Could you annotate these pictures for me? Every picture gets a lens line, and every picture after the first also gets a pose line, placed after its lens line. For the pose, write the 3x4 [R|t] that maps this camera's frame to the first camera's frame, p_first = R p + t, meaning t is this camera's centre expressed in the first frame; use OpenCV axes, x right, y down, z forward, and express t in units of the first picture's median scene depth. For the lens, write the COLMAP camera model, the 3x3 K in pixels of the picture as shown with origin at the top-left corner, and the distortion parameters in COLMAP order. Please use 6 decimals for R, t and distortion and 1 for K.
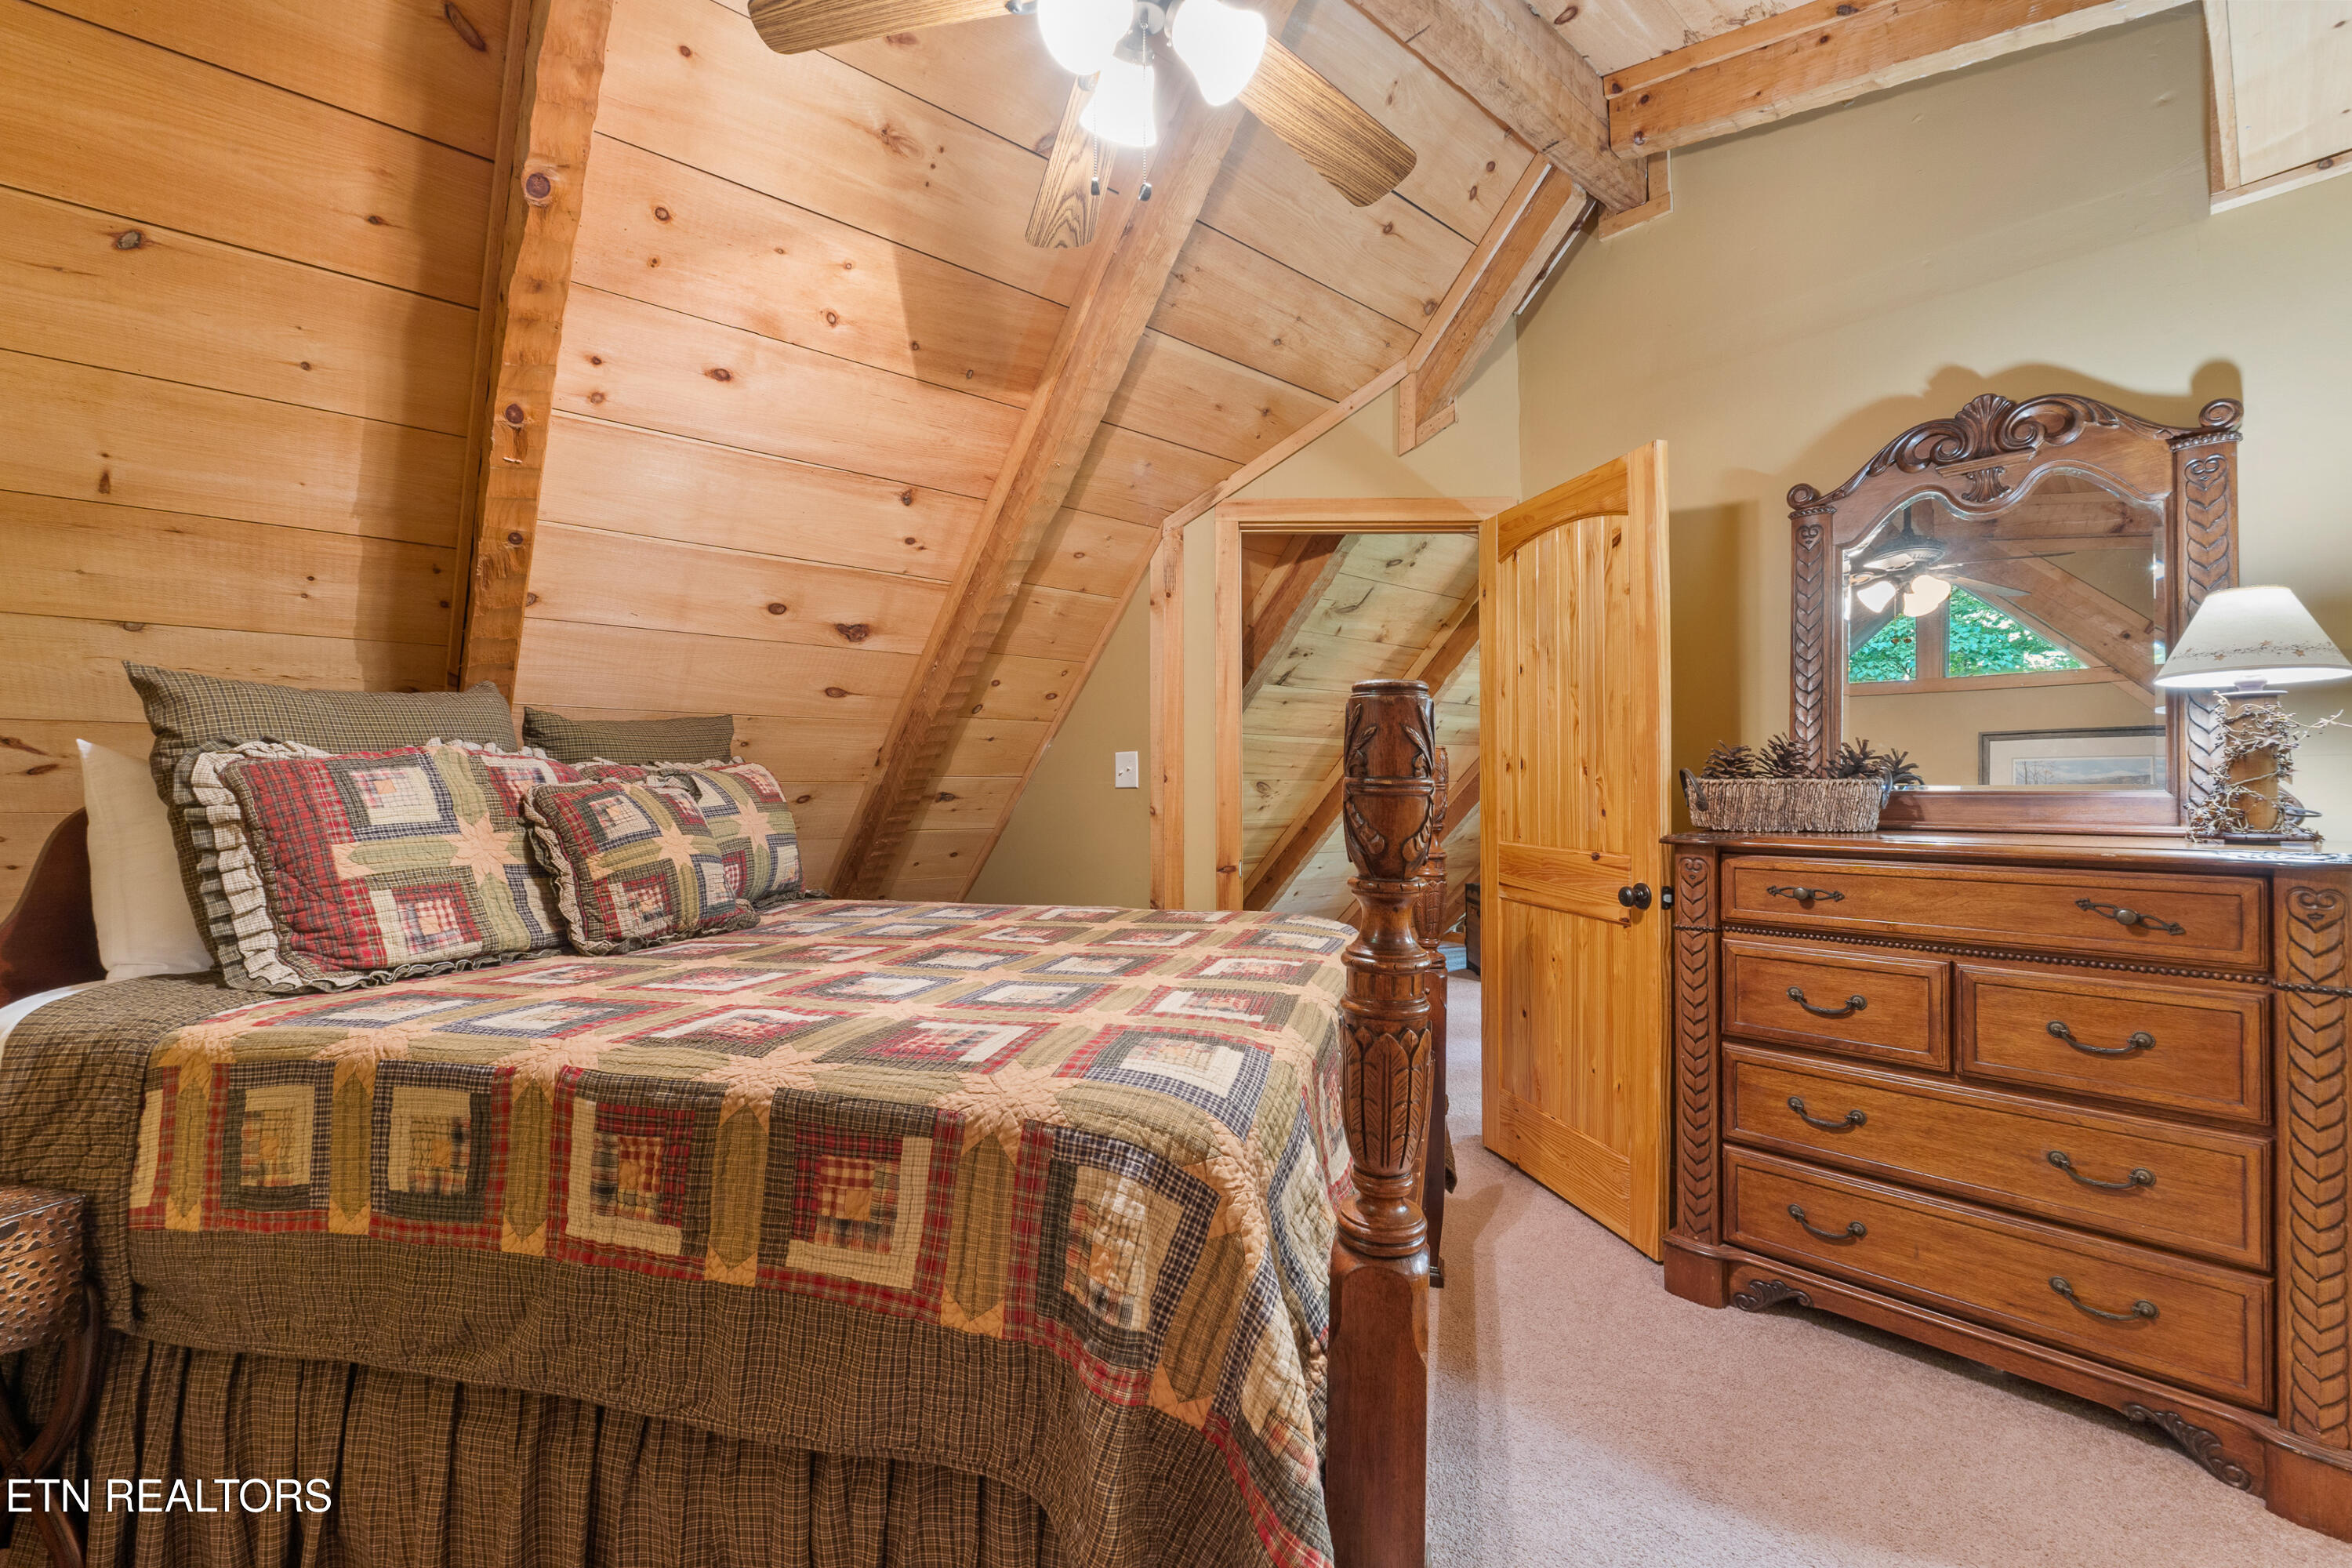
lens RADIAL K [[989.6, 0, 1179.8], [0, 989.6, 759.6], [0, 0, 1]] dist [-0.003813, -0.000448]
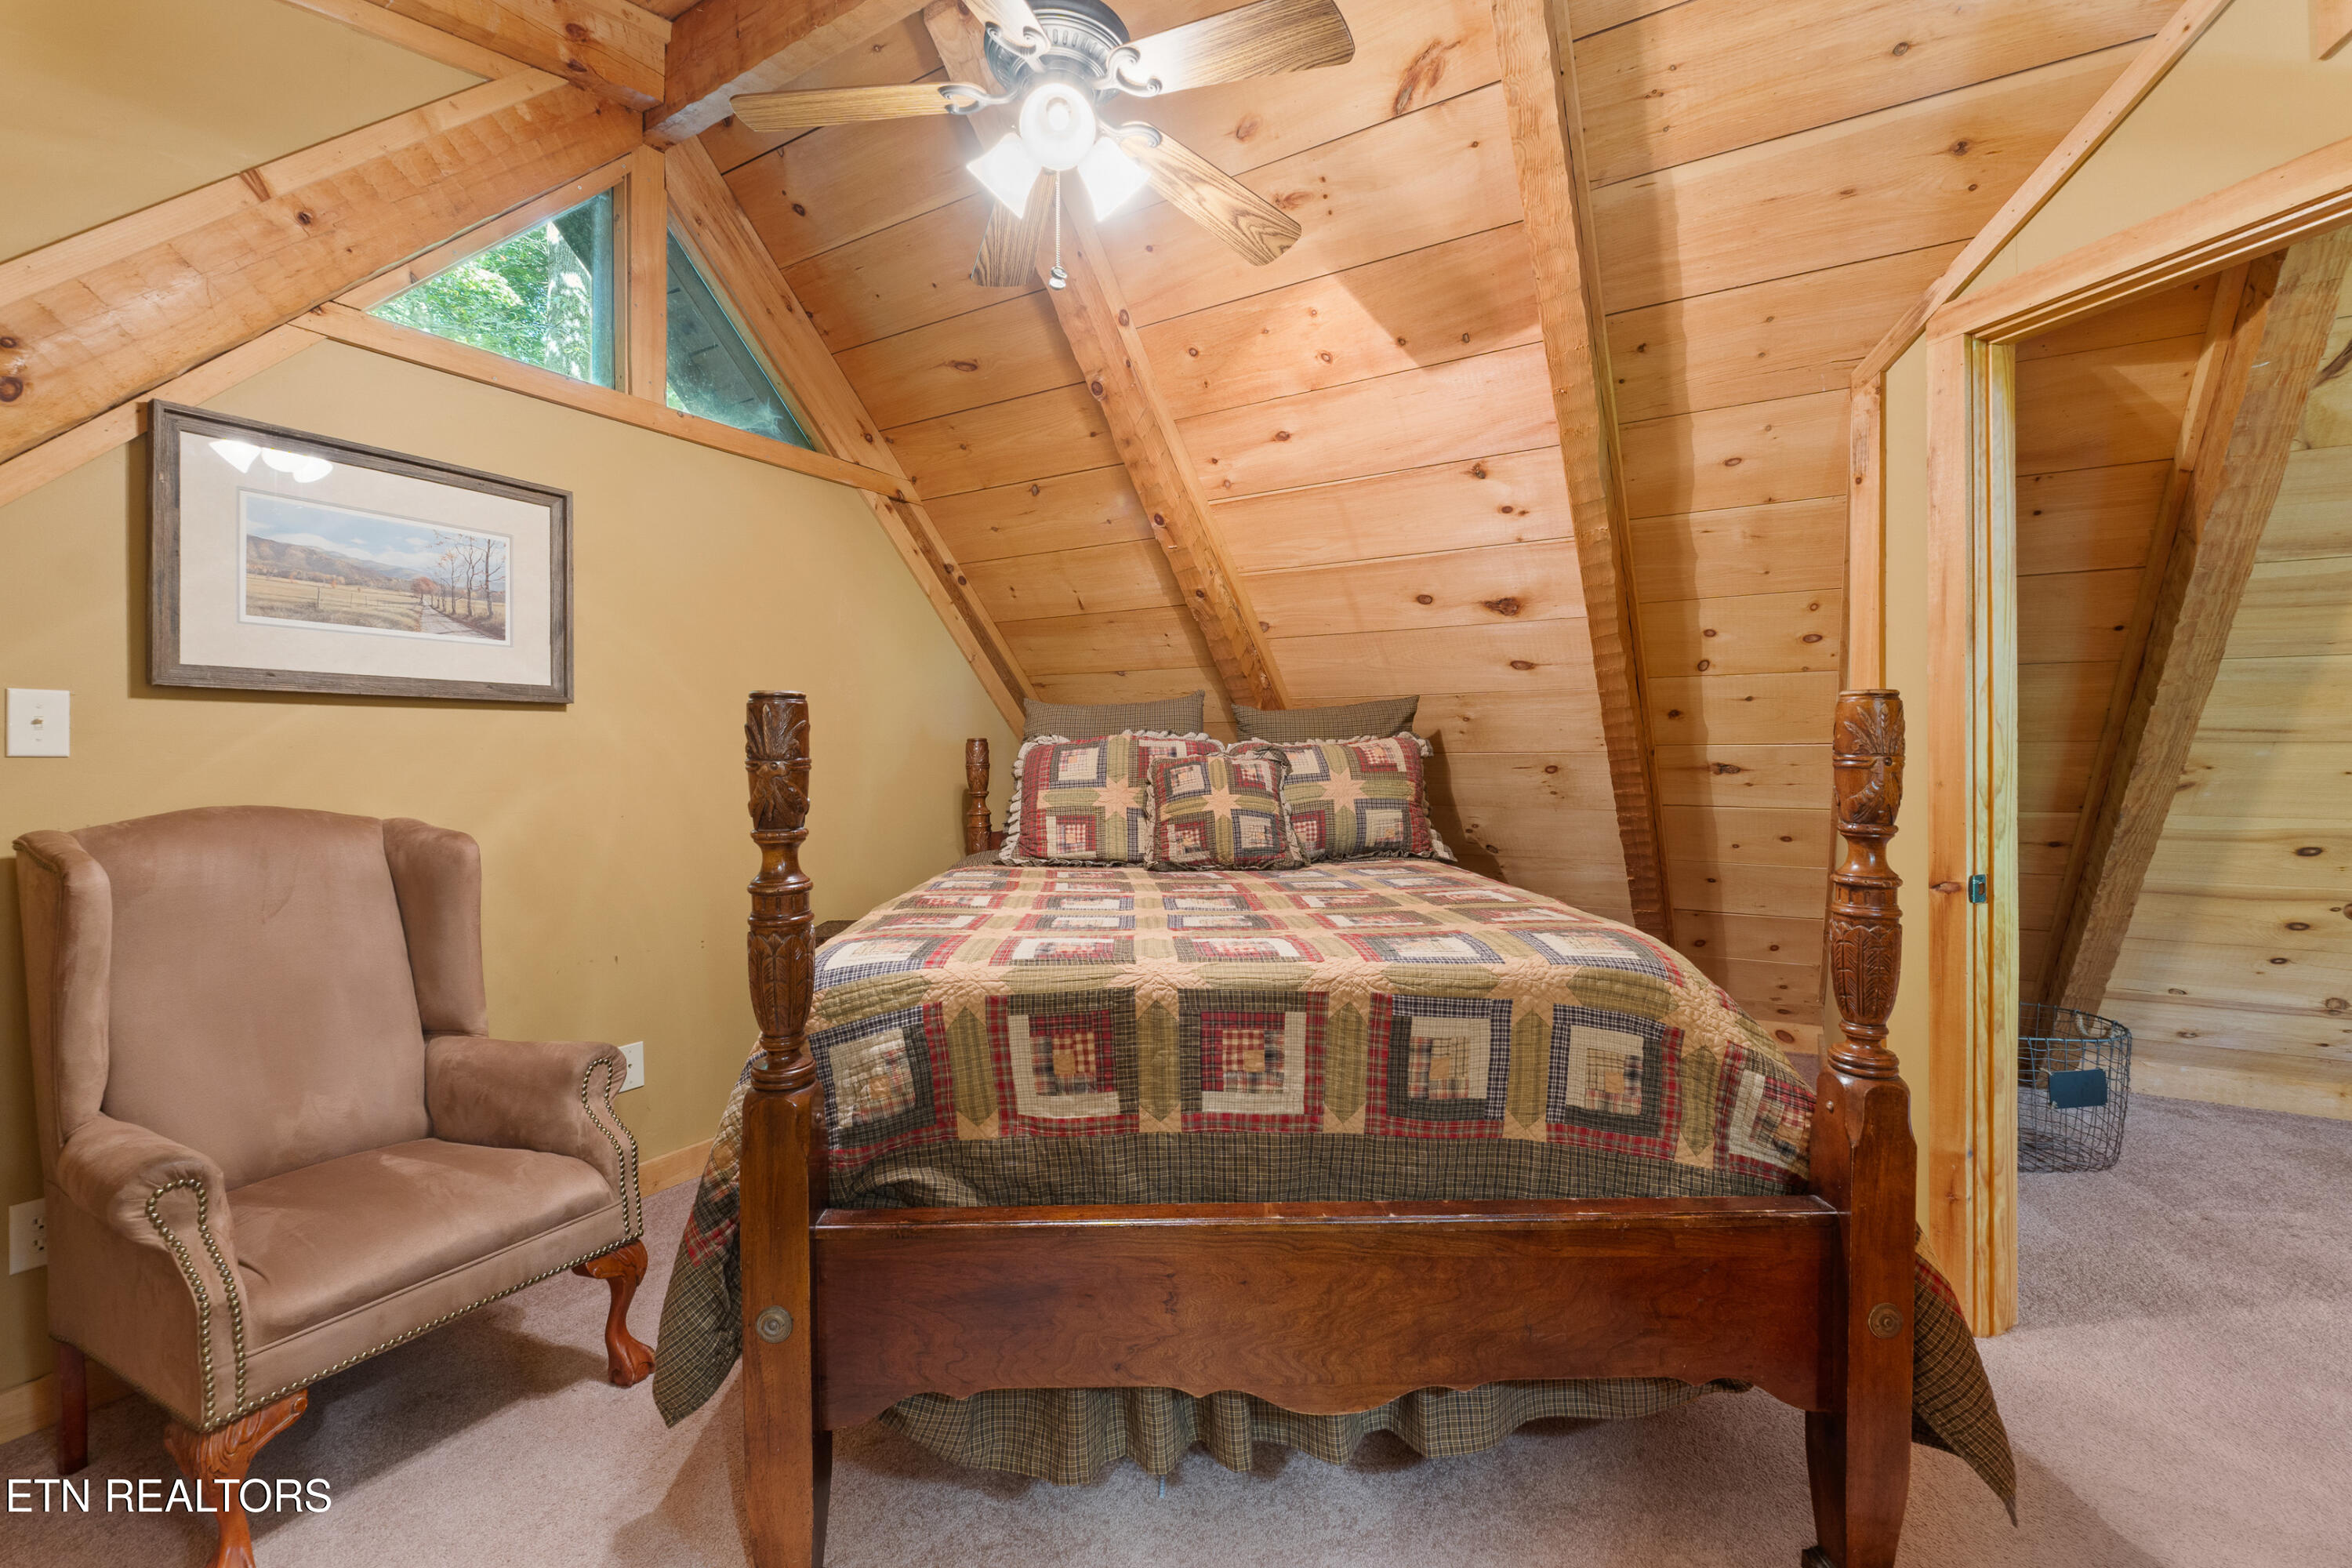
lens RADIAL K [[1005.7, 0, 1178.3], [0, 1005.7, 740.0], [0, 0, 1]] dist [-0.007980, -0.000273]
pose [[0.299922, -0.015207, -0.953843, 0.848869], [0.030029, 0.999528, -0.006493, 0.008794], [0.953491, -0.026696, 0.300237, 0.549600]]
